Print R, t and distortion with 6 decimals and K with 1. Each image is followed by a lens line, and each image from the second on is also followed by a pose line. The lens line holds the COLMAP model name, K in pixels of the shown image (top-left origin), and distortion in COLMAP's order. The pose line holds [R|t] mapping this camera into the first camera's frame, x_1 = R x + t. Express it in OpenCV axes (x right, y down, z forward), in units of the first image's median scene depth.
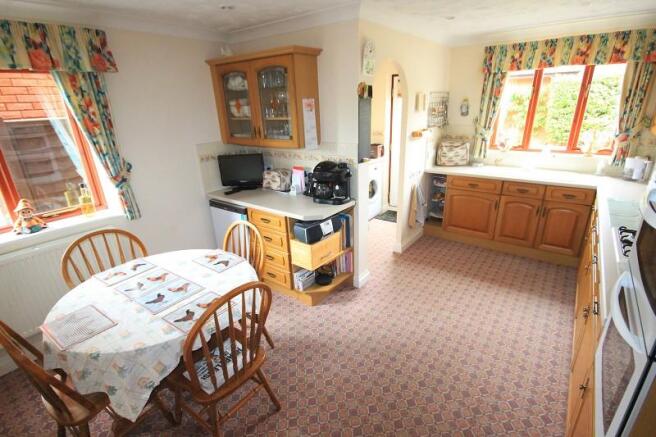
lens RADIAL K [[321.6, 0, 328.0], [0, 321.6, 218.5], [0, 0, 1]] dist [-0.003677, -0.001345]
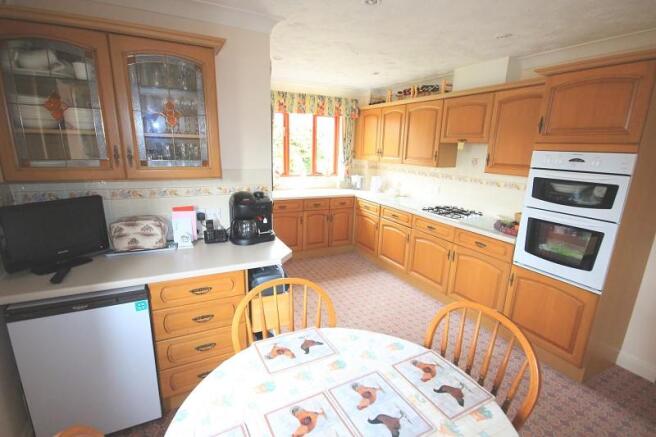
lens RADIAL K [[321.6, 0, 328.0], [0, 321.6, 218.5], [0, 0, 1]] dist [-0.003677, -0.001345]
pose [[0.432441, -0.156523, 0.887973, -0.571883], [0.265287, 0.963314, 0.040609, -0.082268], [-0.861753, 0.218007, 0.458100, 0.424920]]
